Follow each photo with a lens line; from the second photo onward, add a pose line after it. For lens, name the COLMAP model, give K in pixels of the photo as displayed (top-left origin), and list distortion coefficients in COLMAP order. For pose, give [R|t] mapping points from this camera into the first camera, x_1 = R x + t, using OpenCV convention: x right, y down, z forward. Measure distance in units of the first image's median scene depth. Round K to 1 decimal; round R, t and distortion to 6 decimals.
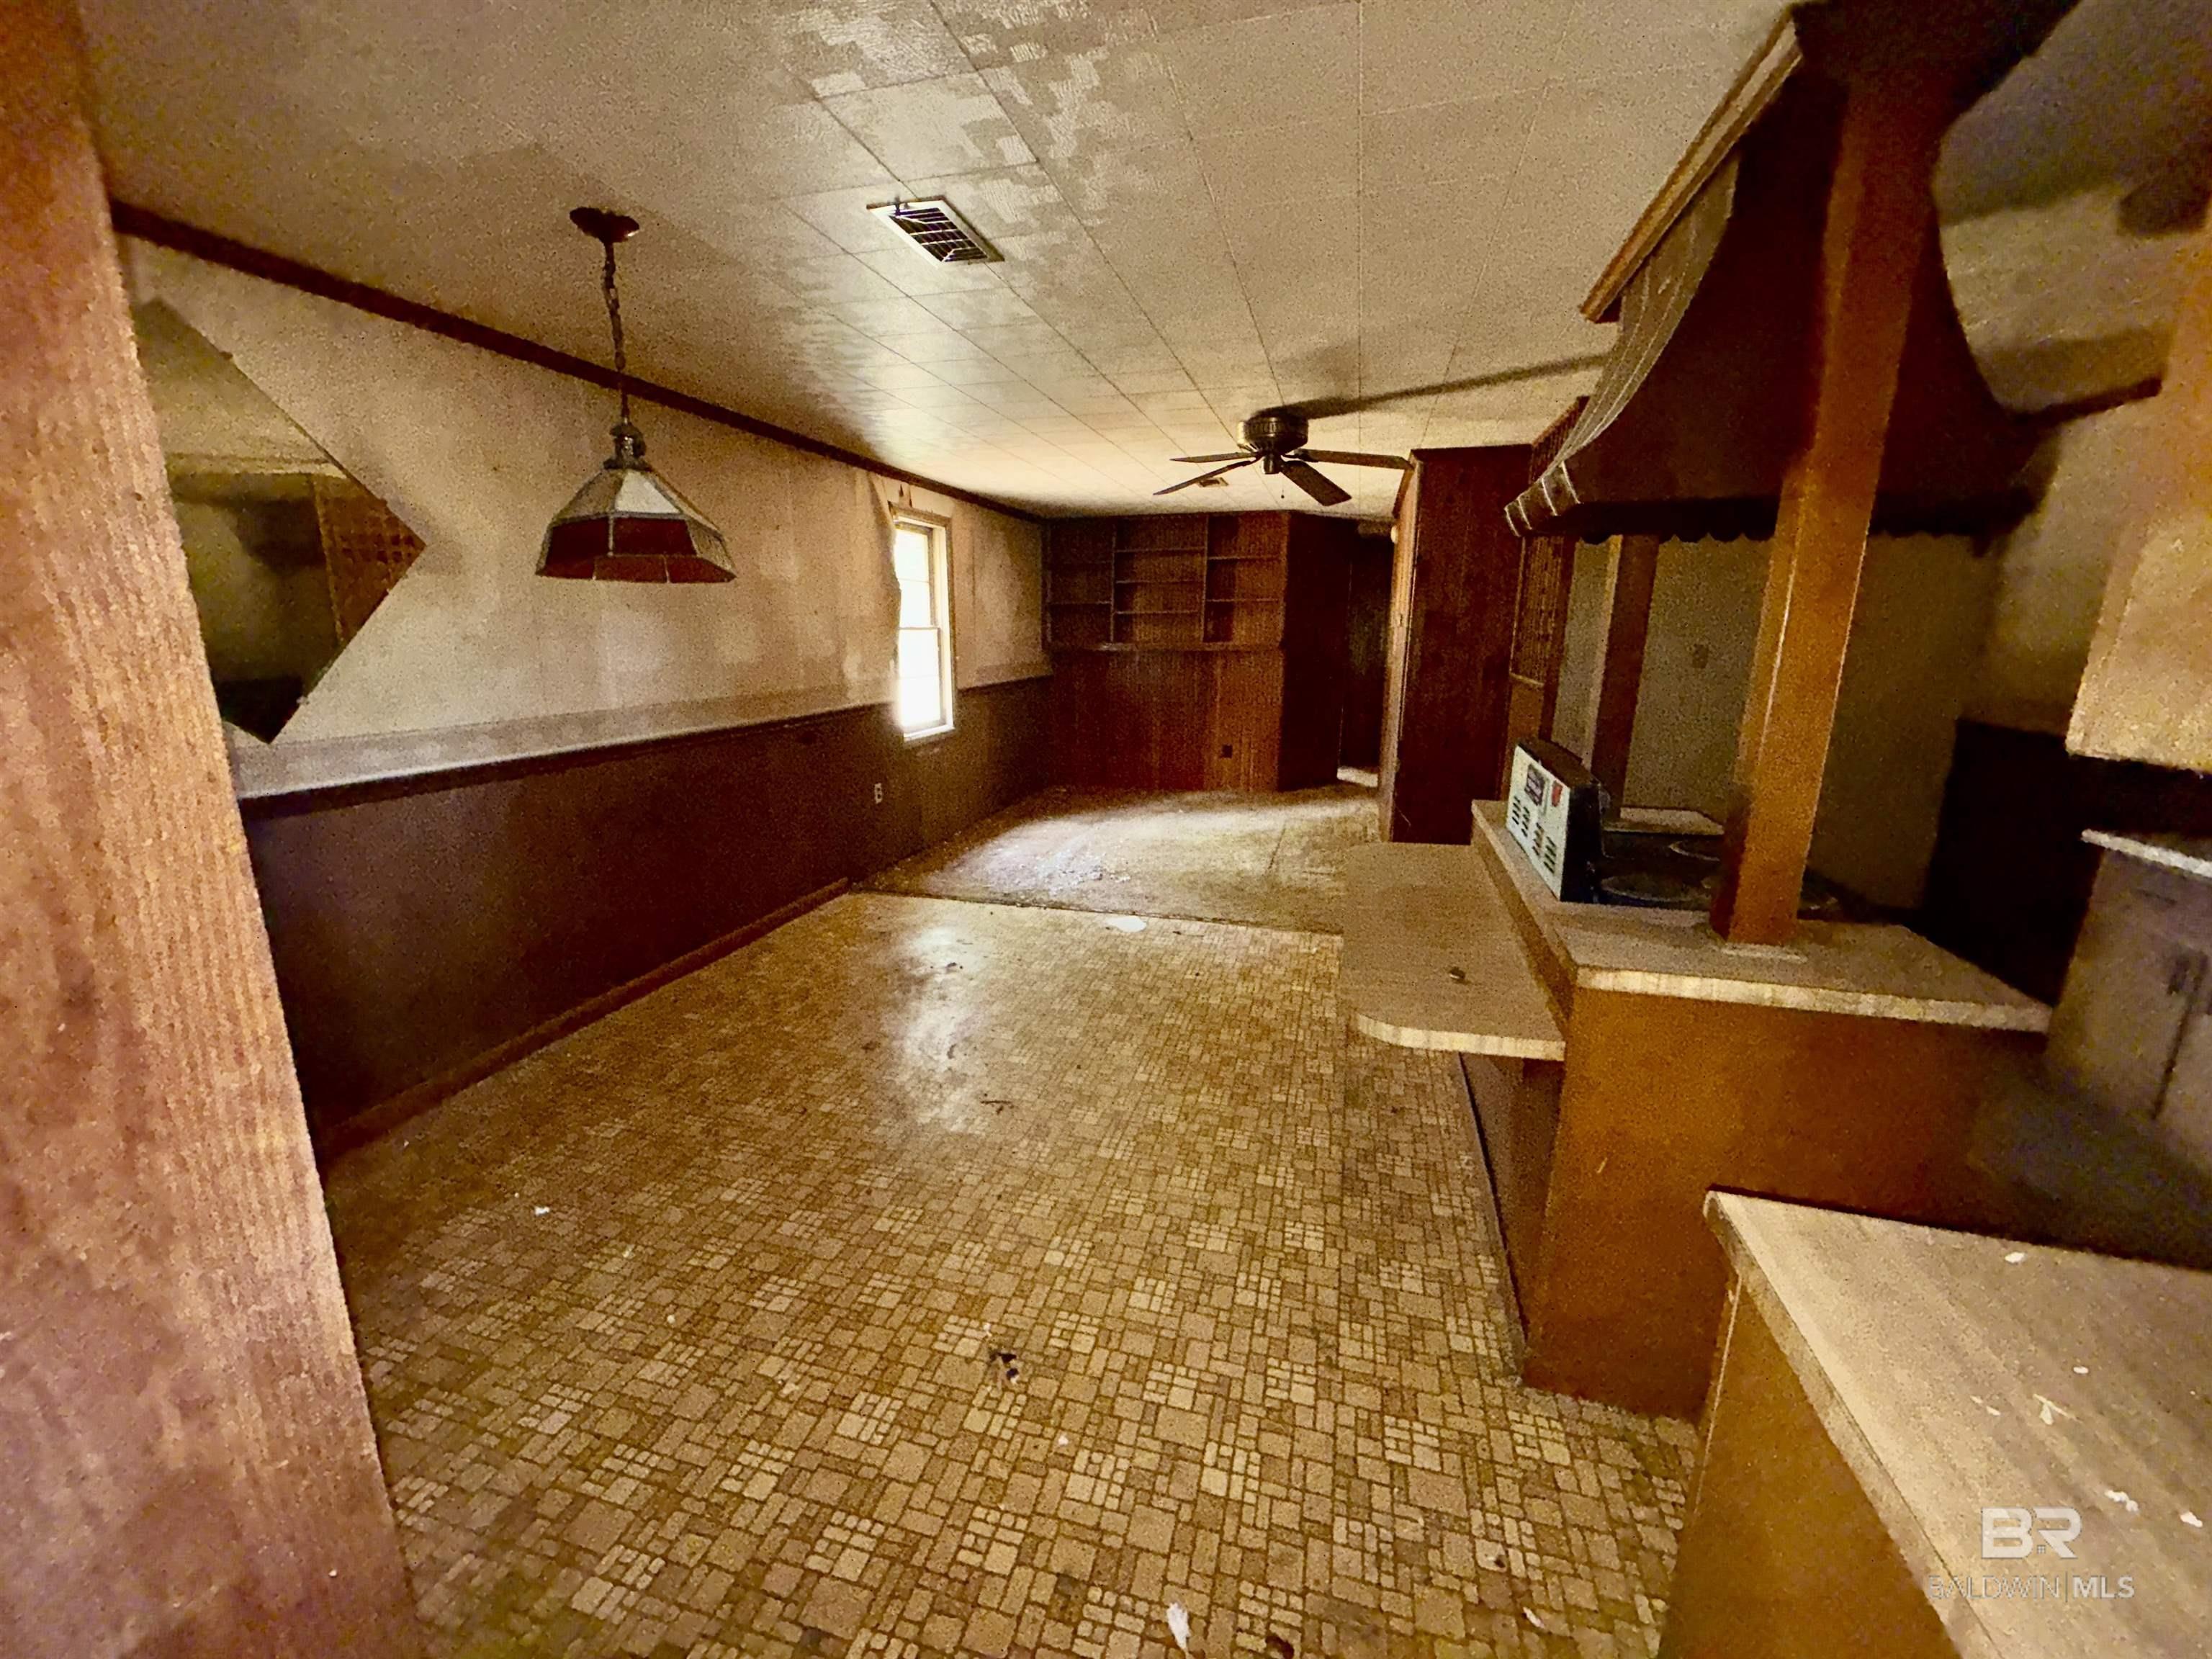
lens RADIAL K [[878.3, 0, 1102.8], [0, 878.3, 824.2], [0, 0, 1]] dist [0.001666, 0.000206]
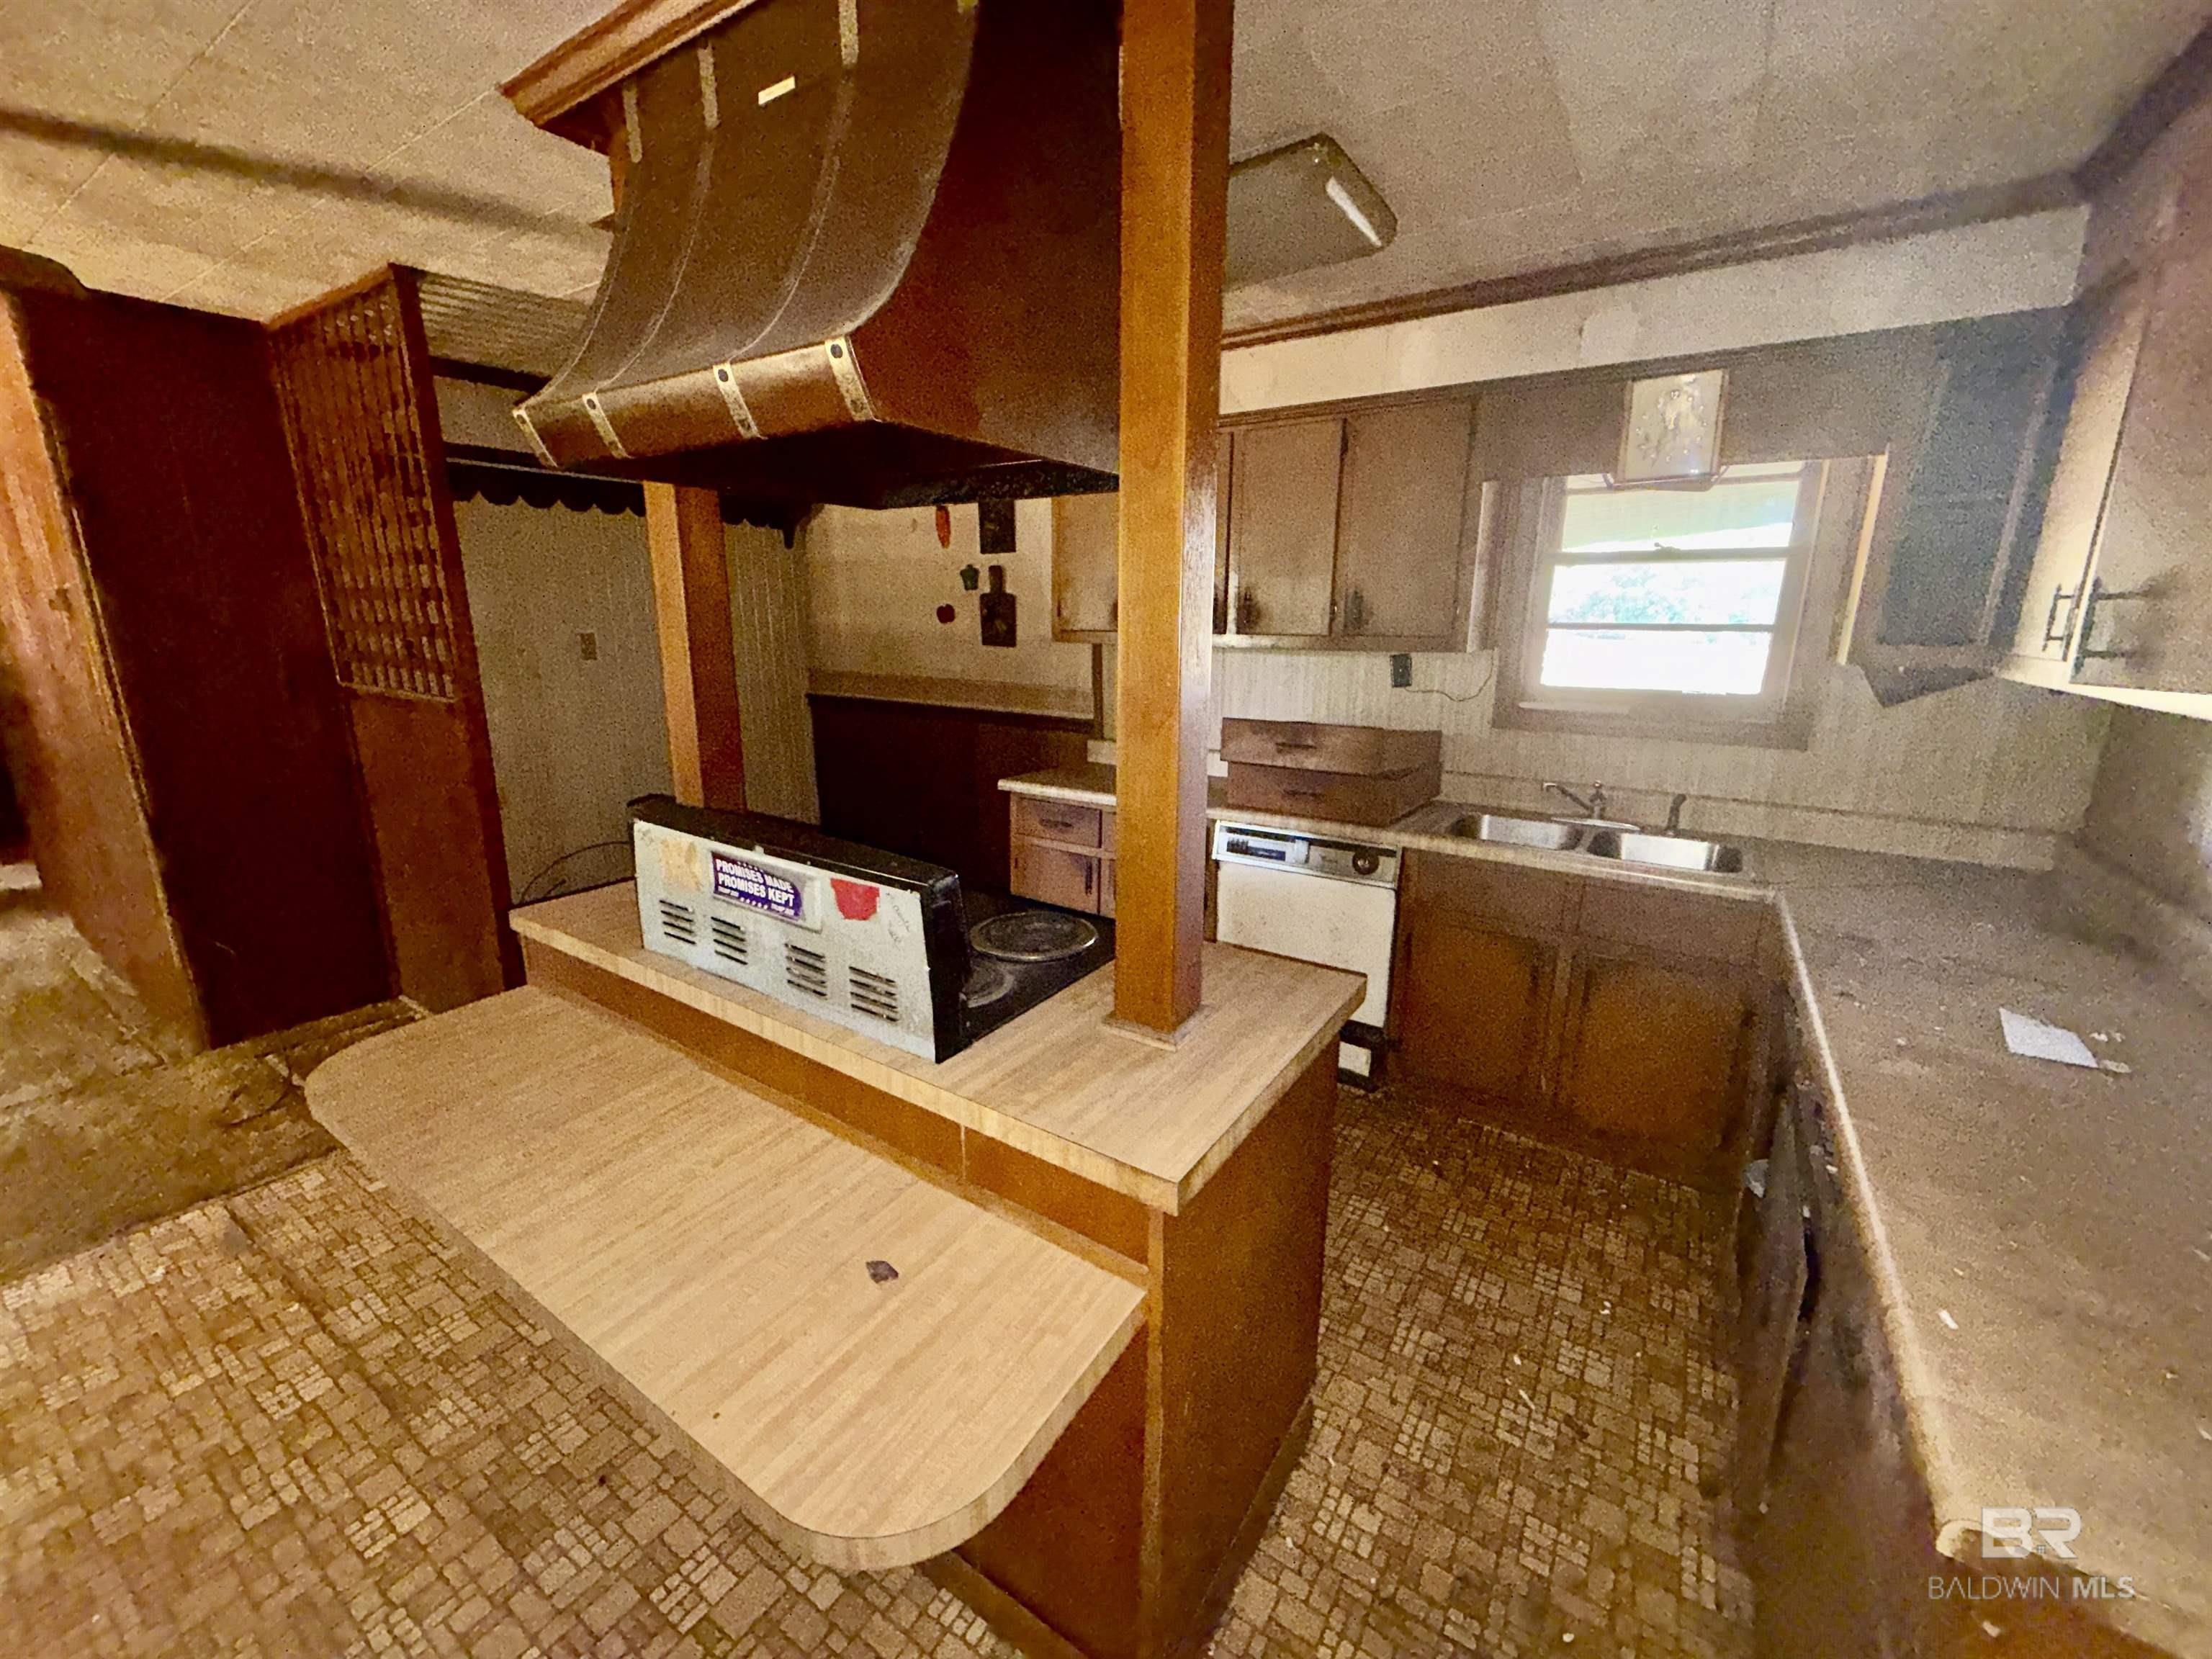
lens RADIAL K [[878.3, 0, 1102.8], [0, 878.3, 824.2], [0, 0, 1]] dist [0.001666, 0.000206]
pose [[0.298448, -0.229356, 0.926458, -0.001489], [0.200073, 0.964164, 0.174239, -0.080036], [-0.933220, 0.133358, 0.333640, 0.303584]]
